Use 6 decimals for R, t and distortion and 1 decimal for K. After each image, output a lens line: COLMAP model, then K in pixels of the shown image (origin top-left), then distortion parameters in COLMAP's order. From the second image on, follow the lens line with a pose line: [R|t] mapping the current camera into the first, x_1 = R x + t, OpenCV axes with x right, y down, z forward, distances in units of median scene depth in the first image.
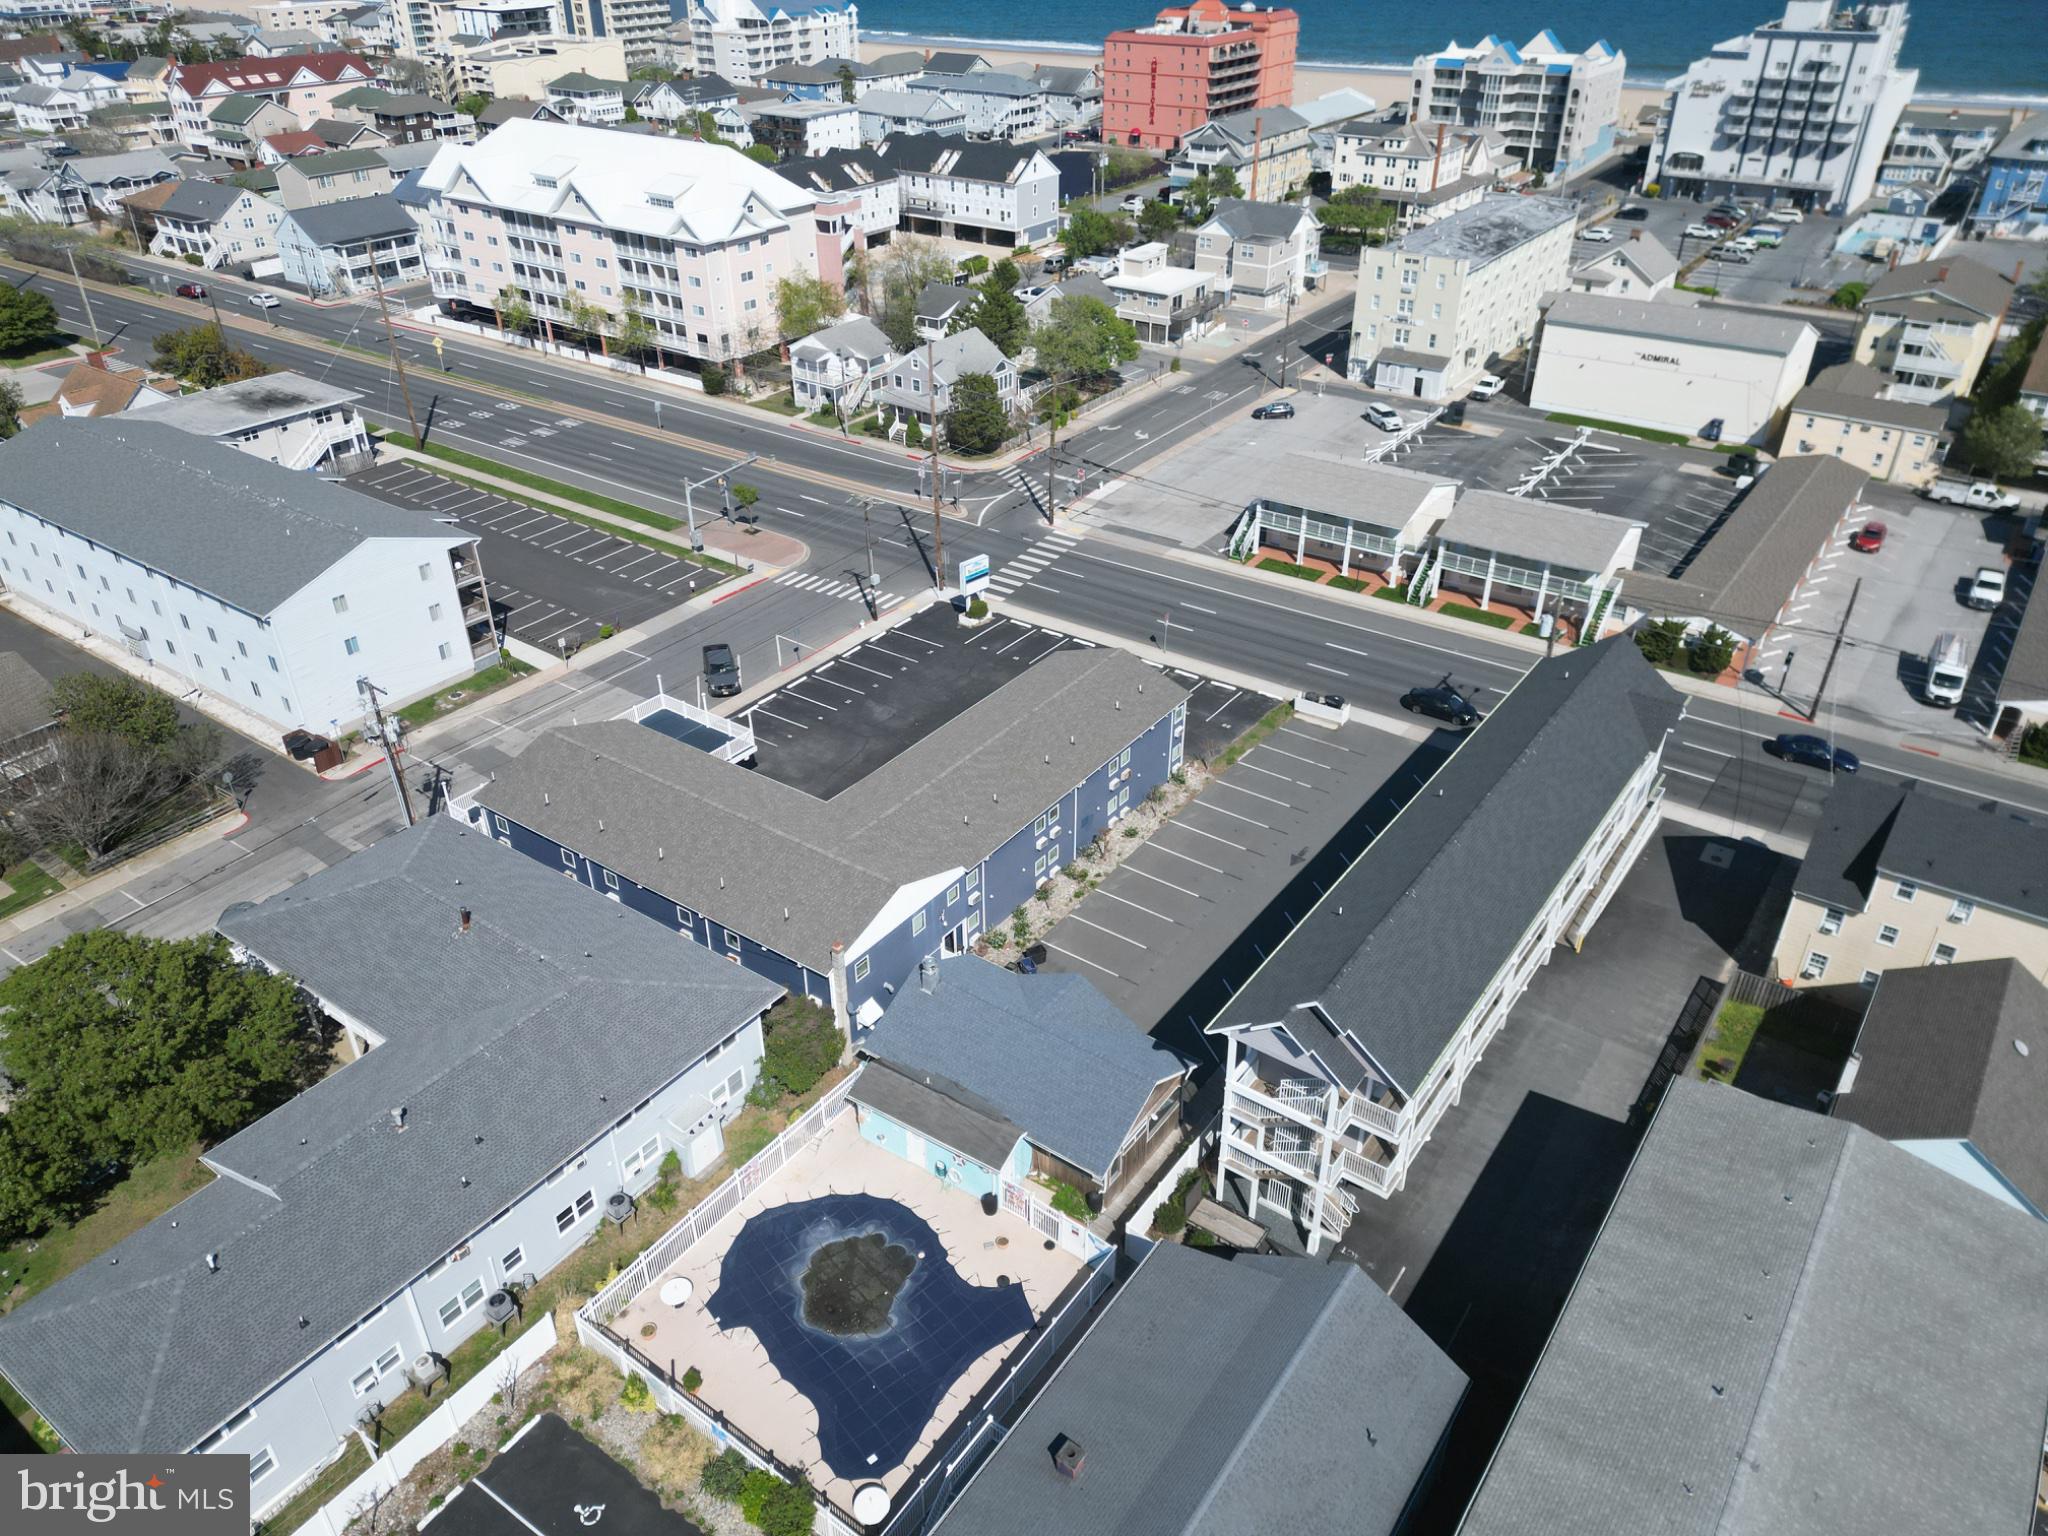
lens RADIAL K [[1433.9, 0, 1024.0], [0, 1433.9, 768.0], [0, 0, 1]] dist [0.054001, -0.002416]
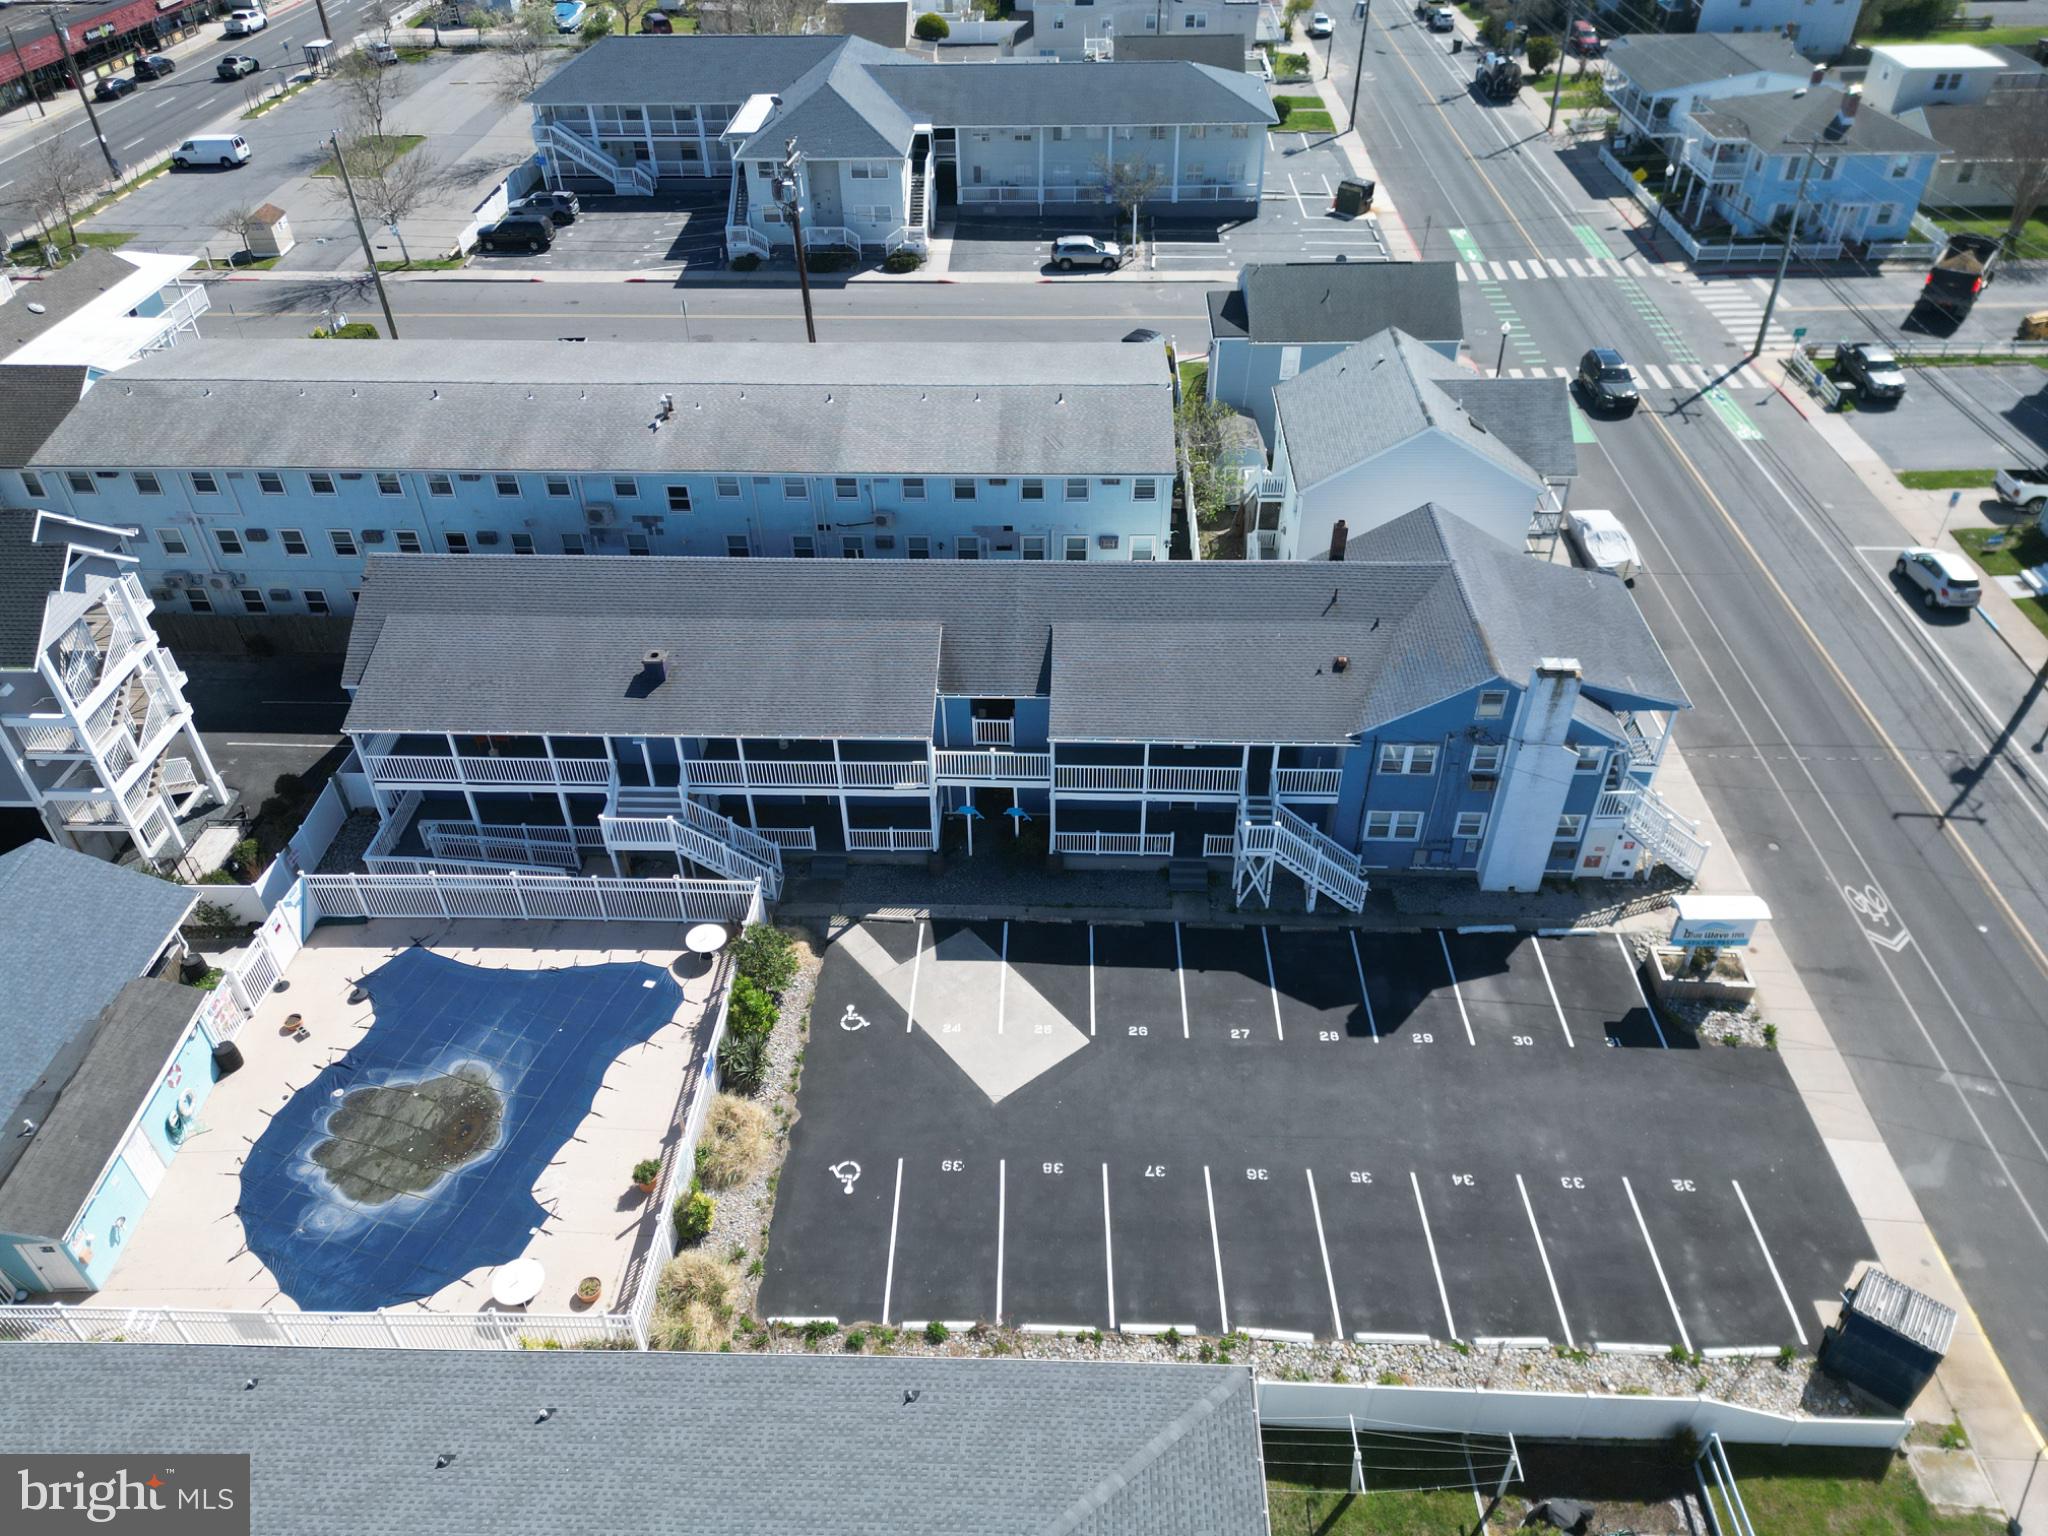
lens RADIAL K [[1433.9, 0, 1024.0], [0, 1433.9, 768.0], [0, 0, 1]] dist [0.054001, -0.002416]
pose [[-0.558002, -0.506792, 0.657111, -0.676226], [0.455106, 0.475255, 0.753001, -0.122521], [-0.693910, 0.719232, -0.034549, 0.723050]]
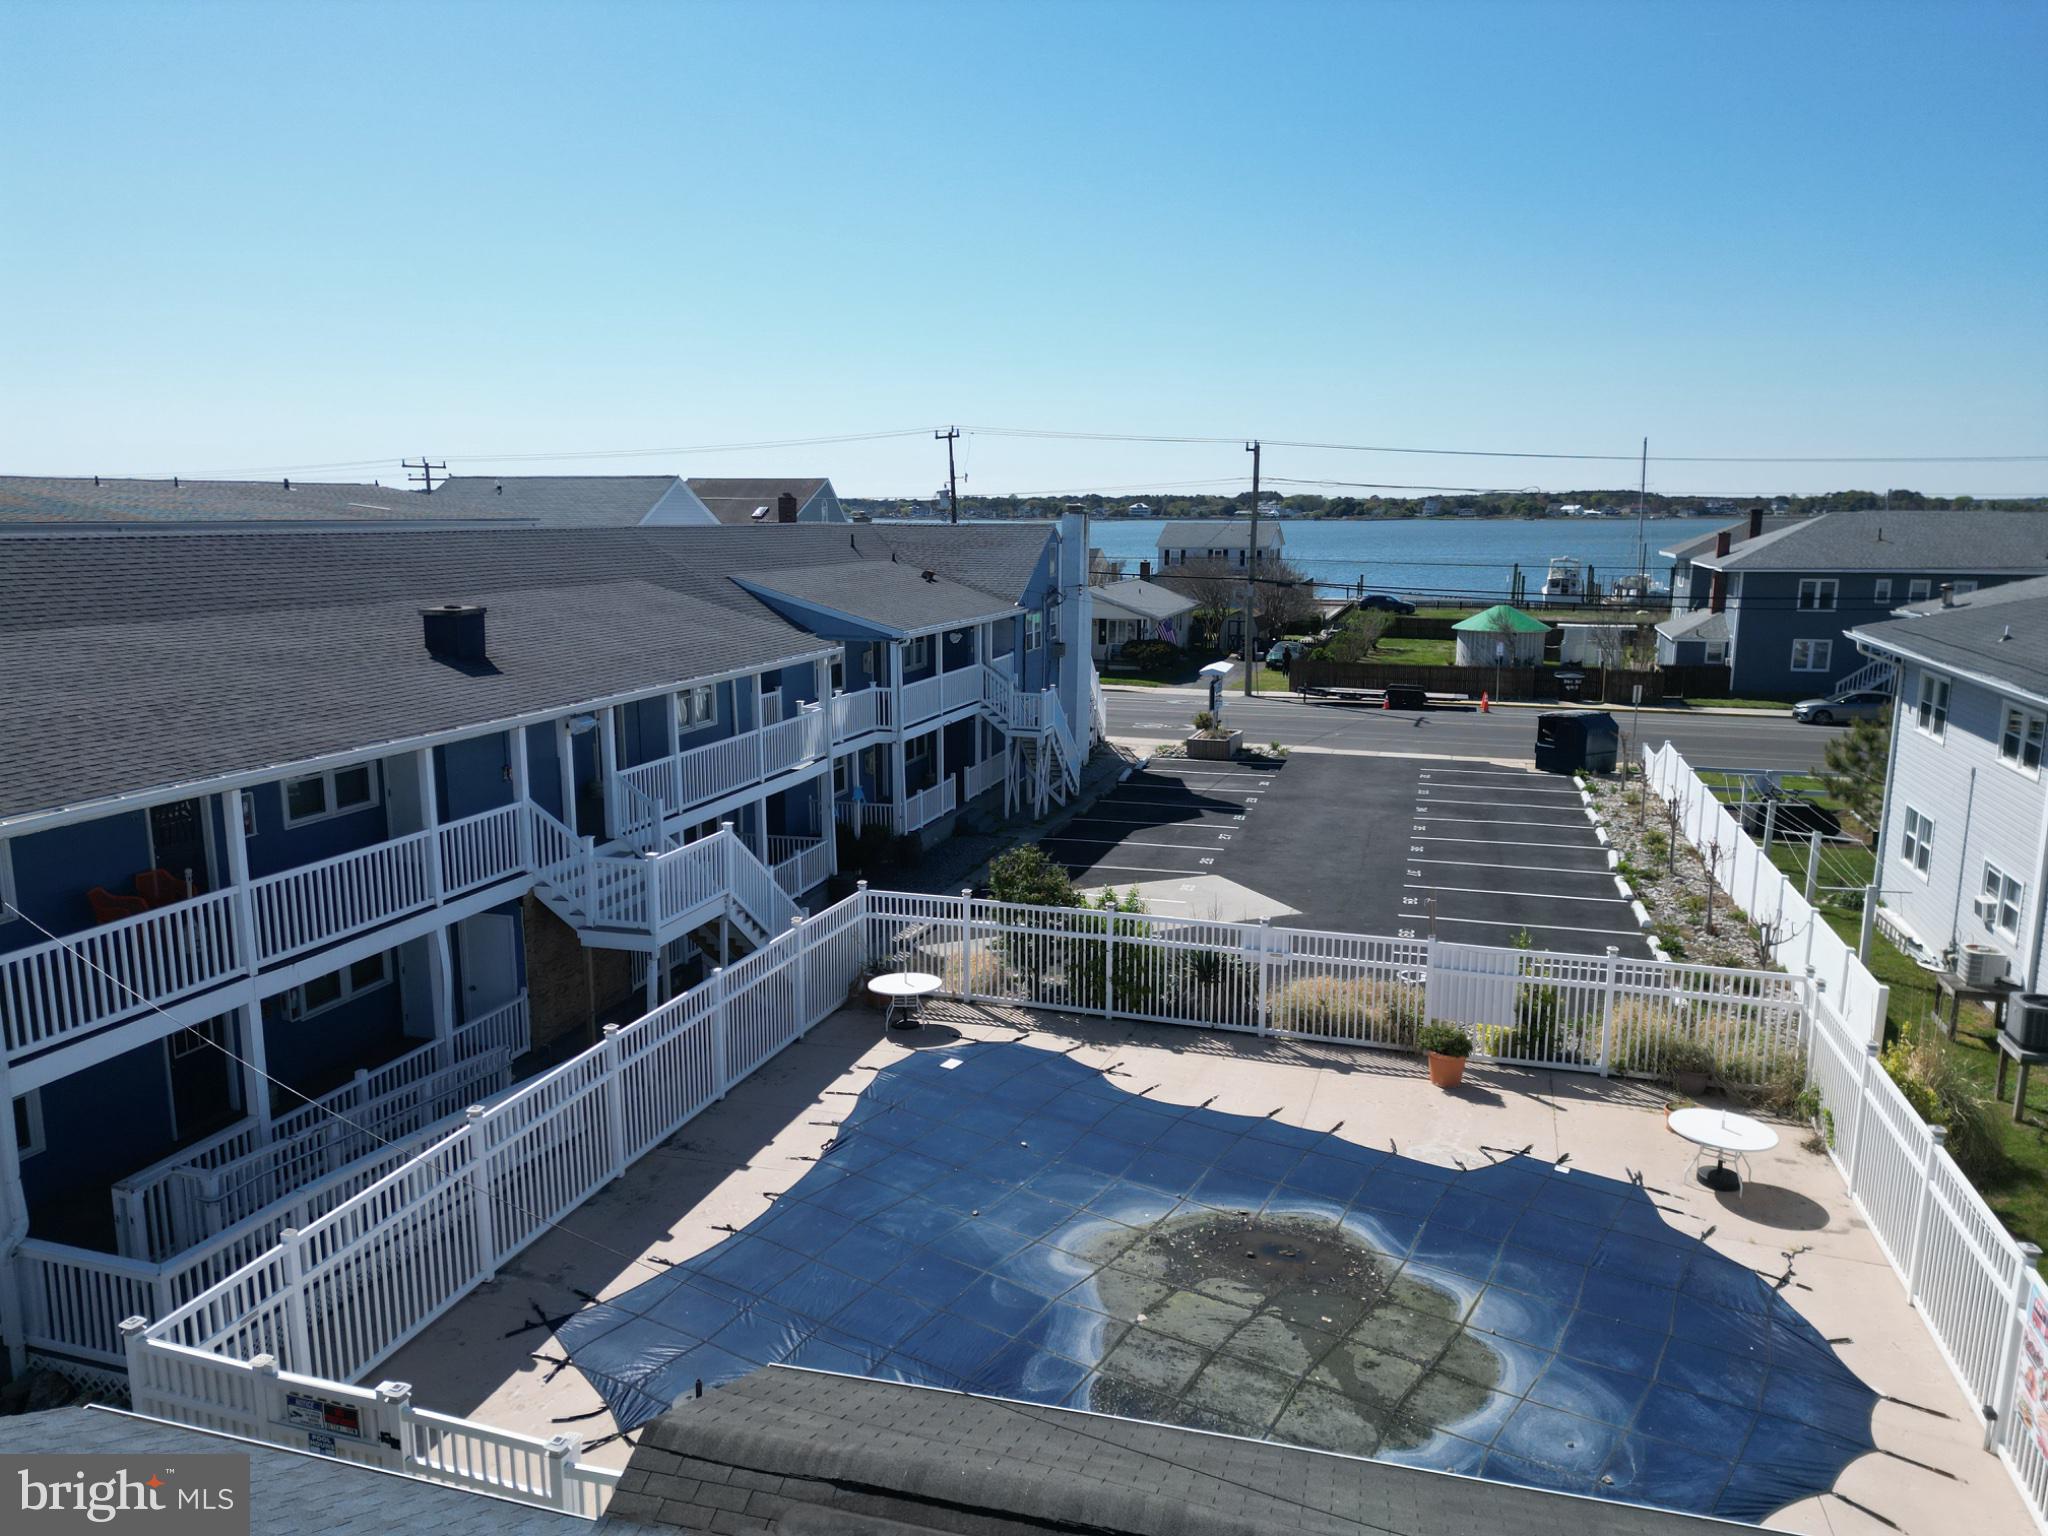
lens RADIAL K [[1433.9, 0, 1024.0], [0, 1433.9, 768.0], [0, 0, 1]] dist [0.054001, -0.002416]
pose [[-0.944822, 0.064089, -0.321255, 0.005436], [-0.168211, 0.746598, 0.643658, 0.125755], [0.281100, 0.662181, -0.694622, 1.149647]]
